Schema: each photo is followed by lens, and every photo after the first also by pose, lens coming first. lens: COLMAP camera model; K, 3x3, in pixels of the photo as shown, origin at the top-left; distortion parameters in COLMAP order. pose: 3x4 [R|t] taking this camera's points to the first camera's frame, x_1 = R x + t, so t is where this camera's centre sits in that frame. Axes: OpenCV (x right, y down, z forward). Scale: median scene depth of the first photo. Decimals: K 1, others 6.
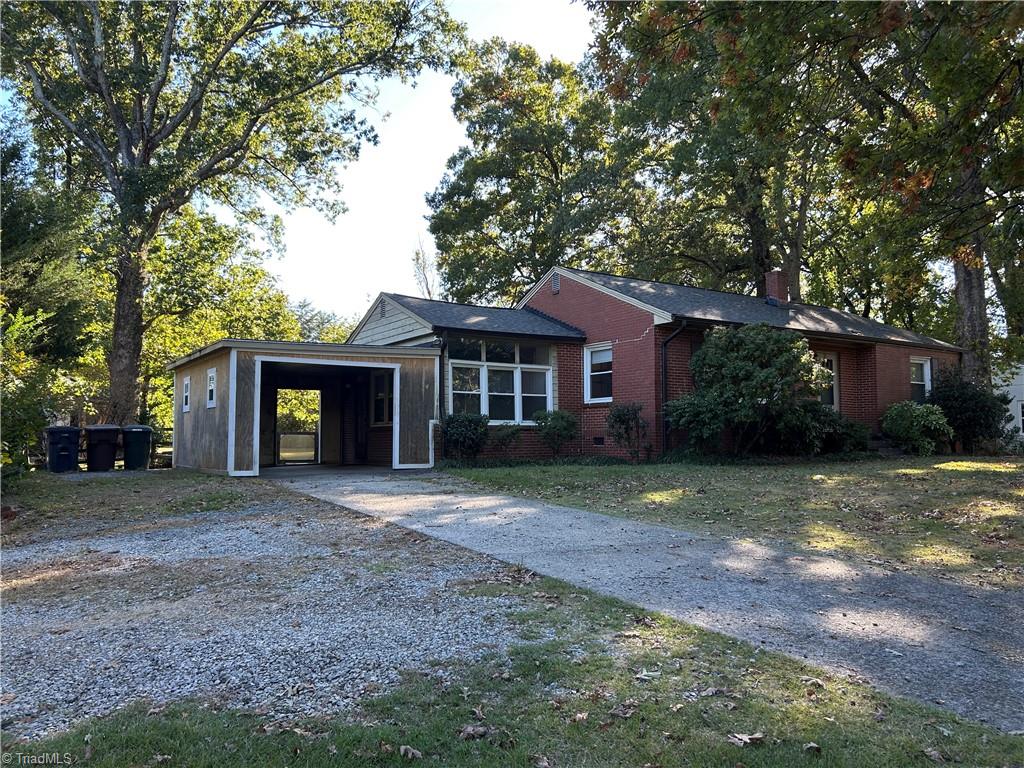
lens RADIAL K [[777.0, 0, 518.3], [0, 777.0, 385.7], [0, 0, 1]] dist [0.064715, -0.050837]
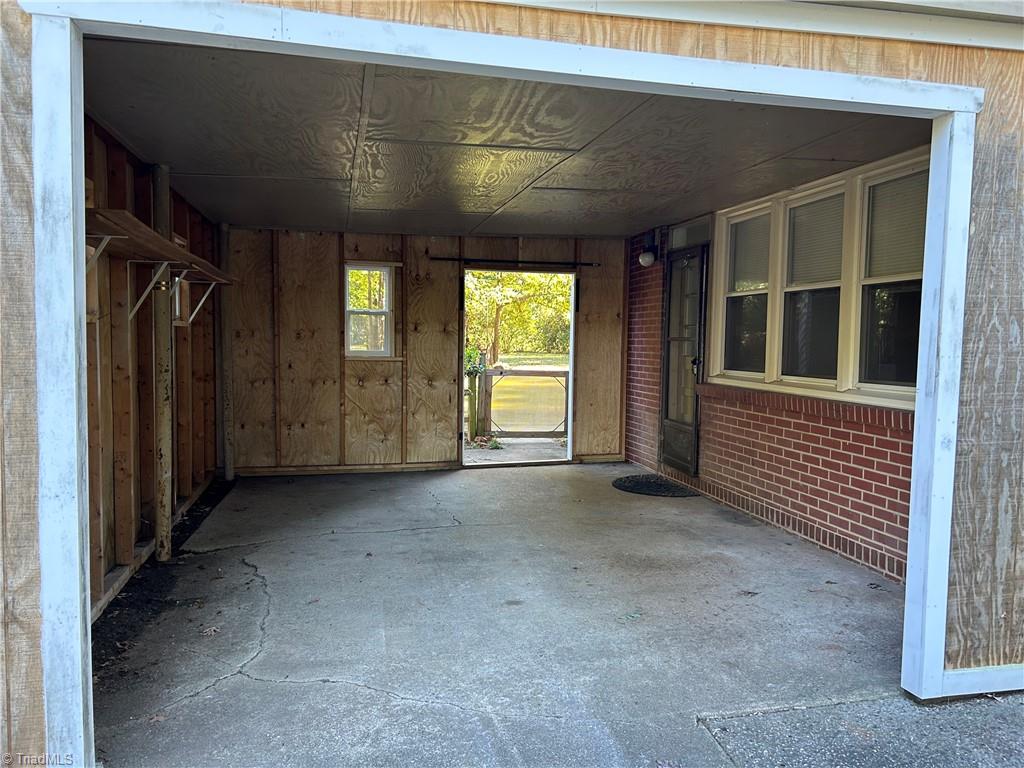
lens RADIAL K [[777.0, 0, 509.4], [0, 777.0, 386.0], [0, 0, 1]] dist [0.064715, -0.050837]
pose [[0.932591, 0.044371, -0.358197, -0.164331], [0.003288, 0.991330, 0.131358, 0.011530], [0.360920, -0.123681, 0.924359, 0.721310]]
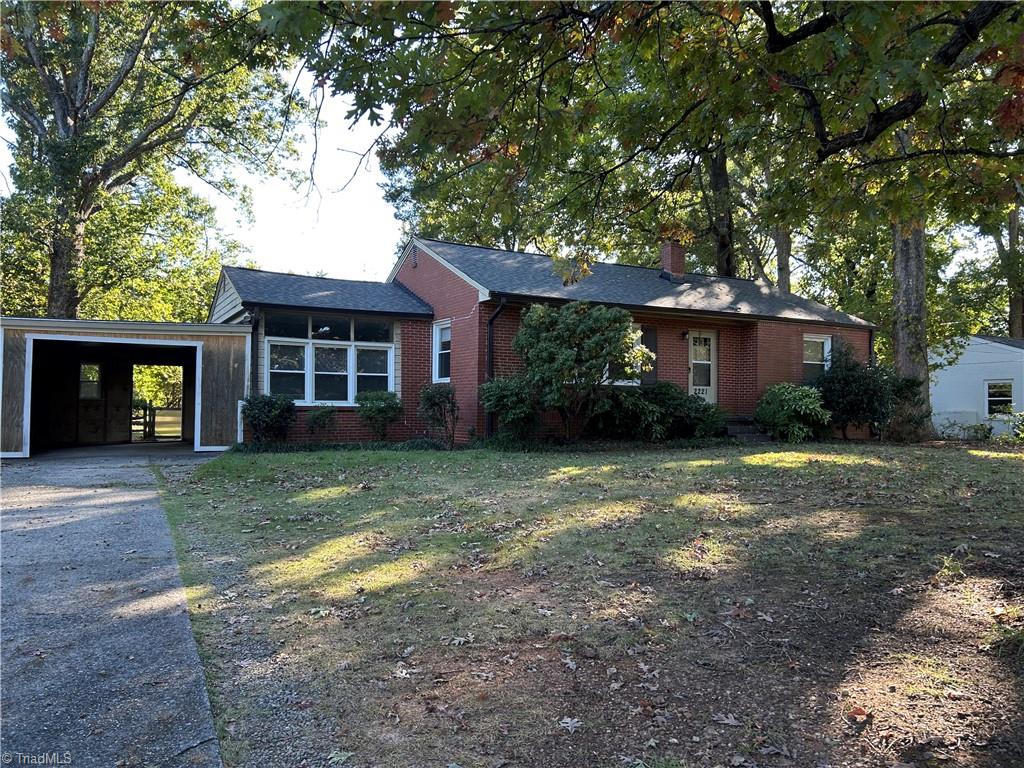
lens RADIAL K [[777.0, 0, 517.2], [0, 777.0, 382.8], [0, 0, 1]] dist [0.064715, -0.050837]
pose [[0.996717, 0.009514, -0.080404, 0.281622], [-0.006576, 0.999304, 0.036730, -0.013990], [0.080697, -0.036081, 0.996085, 0.060646]]
